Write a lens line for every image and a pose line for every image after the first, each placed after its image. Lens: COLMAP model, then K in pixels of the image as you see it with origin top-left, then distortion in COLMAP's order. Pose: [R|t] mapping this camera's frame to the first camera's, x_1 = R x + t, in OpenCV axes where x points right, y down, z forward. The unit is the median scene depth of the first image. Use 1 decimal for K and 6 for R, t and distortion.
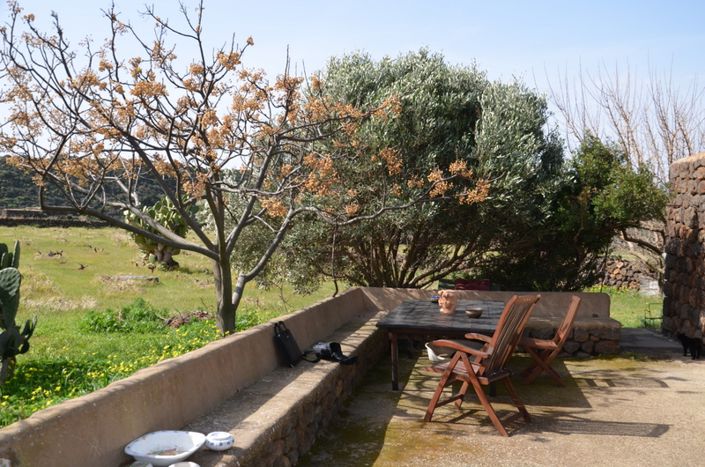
lens RADIAL K [[719.2, 0, 352.5], [0, 719.2, 232.4], [0, 0, 1]] dist [-0.012387, 0.000000]
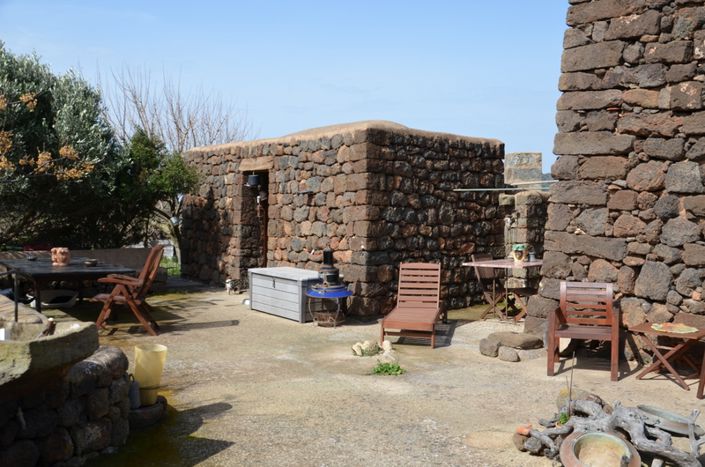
lens RADIAL K [[719.2, 0, 352.4], [0, 719.2, 233.1], [0, 0, 1]] dist [-0.012387, 0.000000]
pose [[0.729920, -0.027461, 0.682981, -0.284576], [-0.004583, 0.998974, 0.045065, -0.004463], [-0.683517, -0.036024, 0.729045, -0.222935]]
